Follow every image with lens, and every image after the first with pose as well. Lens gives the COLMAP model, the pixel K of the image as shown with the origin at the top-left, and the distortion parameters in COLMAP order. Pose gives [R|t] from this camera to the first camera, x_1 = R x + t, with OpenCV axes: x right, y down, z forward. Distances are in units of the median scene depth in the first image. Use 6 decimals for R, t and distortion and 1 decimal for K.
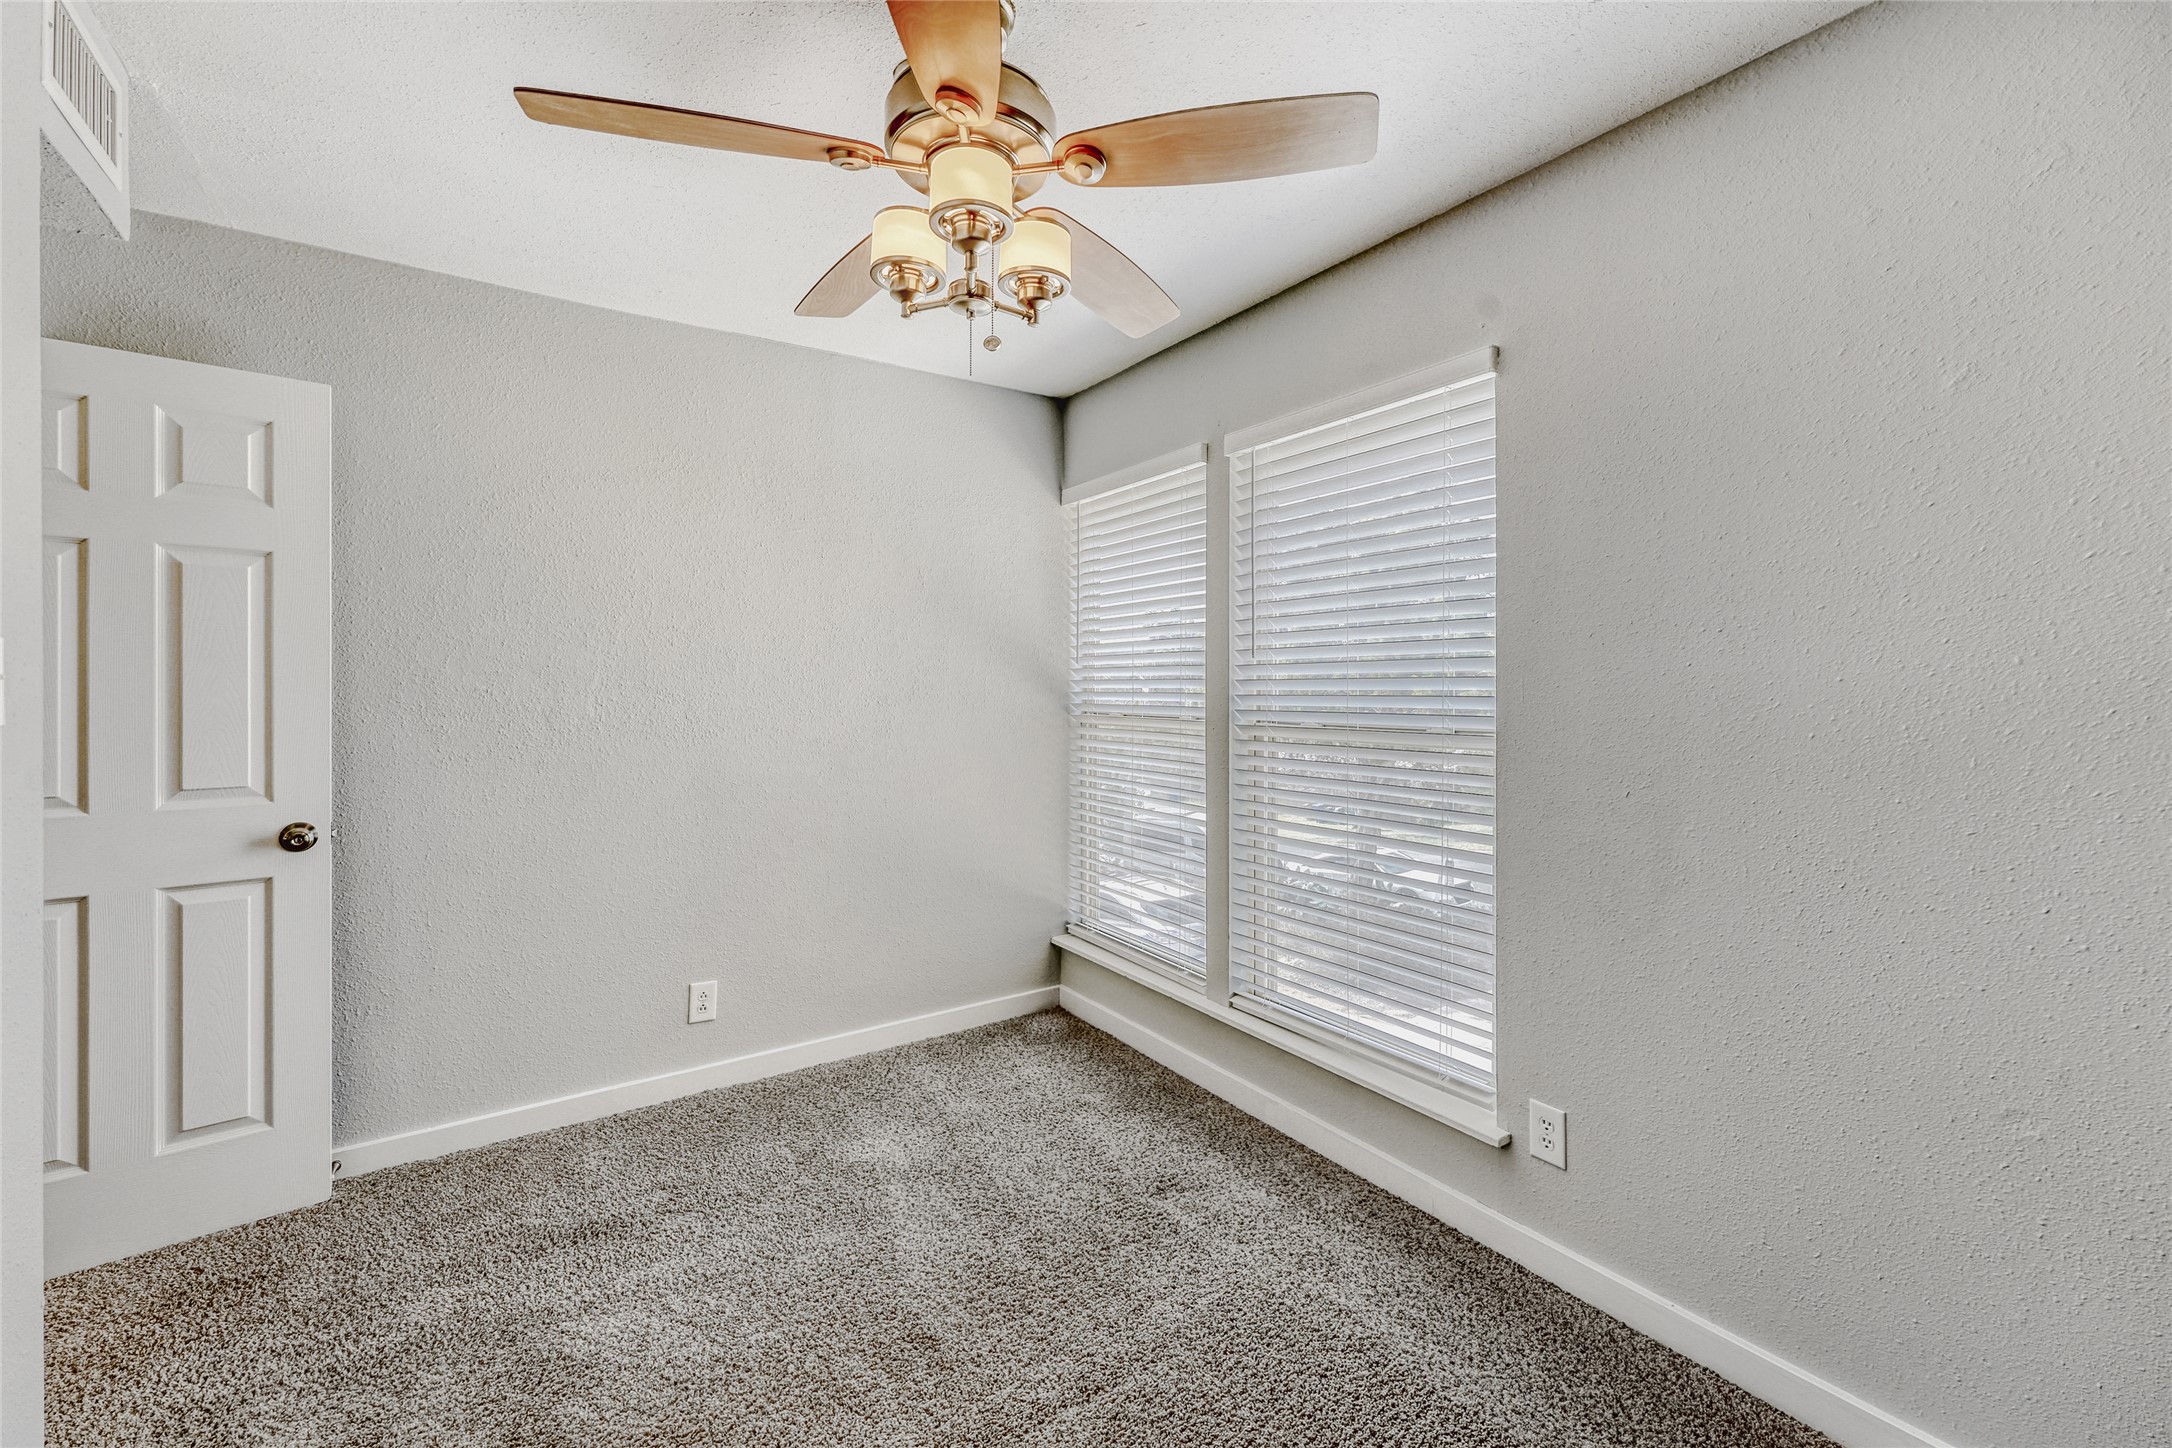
lens RADIAL K [[896.3, 0, 1084.9], [0, 896.3, 707.6], [0, 0, 1]] dist [0.000540, 0.000170]
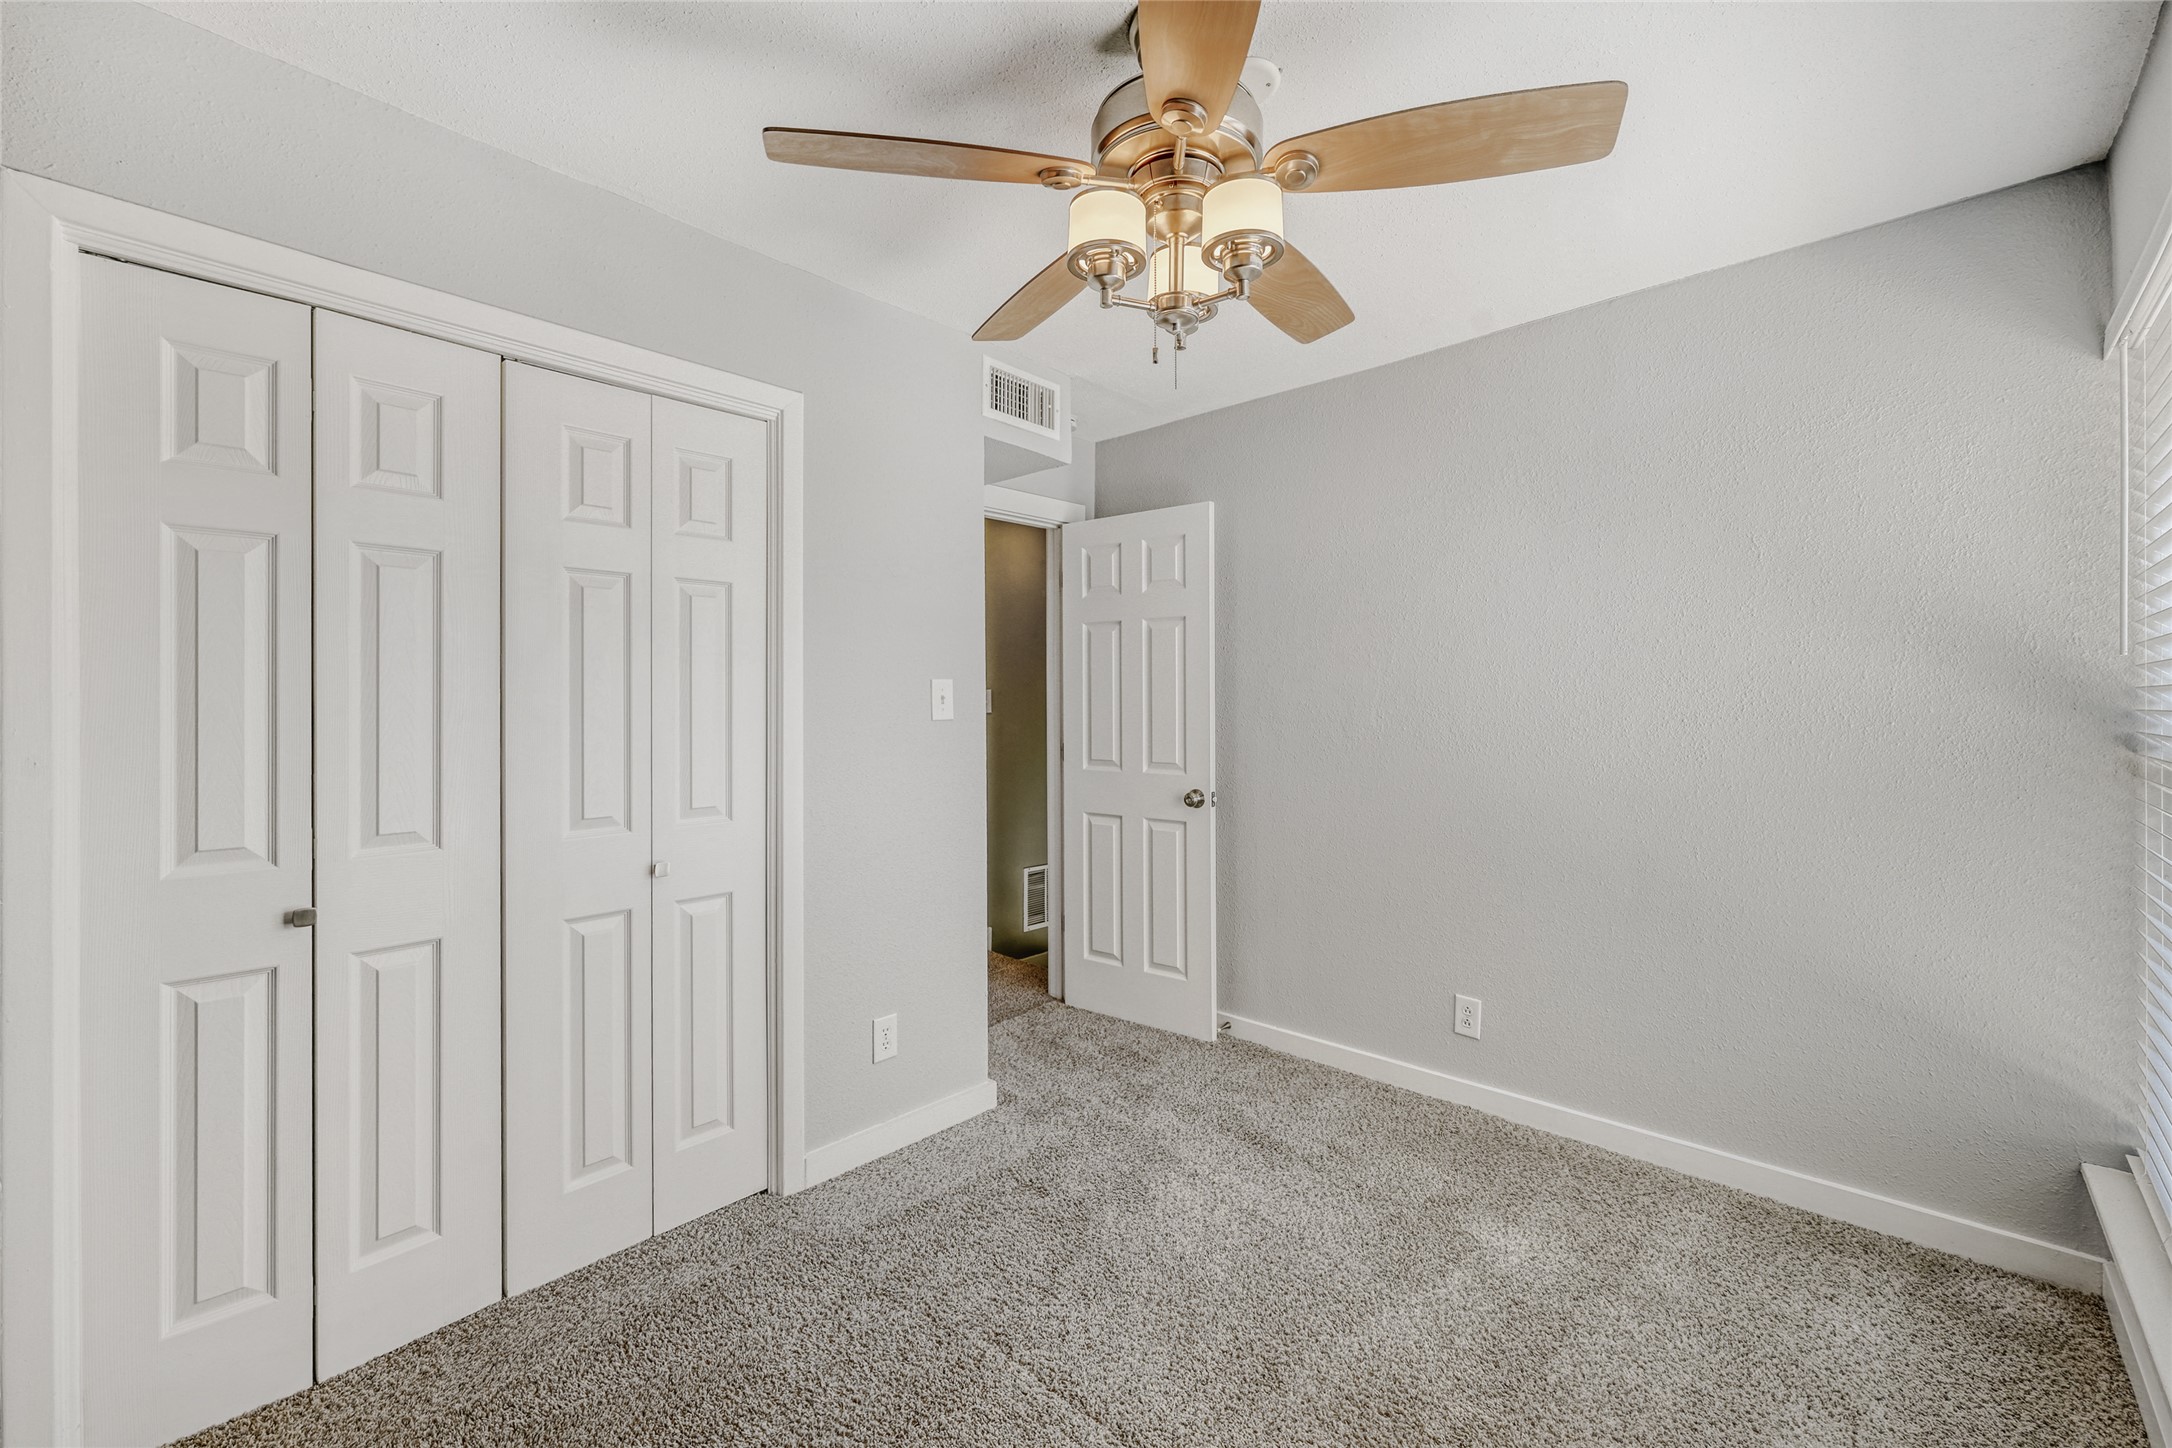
lens RADIAL K [[880.7, 0, 1087.2], [0, 880.7, 720.1], [0, 0, 1]] dist [0.000649, 0.000391]
pose [[0.225245, 0.019363, -0.974110, 0.499664], [-0.021156, 0.999664, 0.014979, -0.008828], [0.974072, 0.017234, 0.225579, 0.420888]]
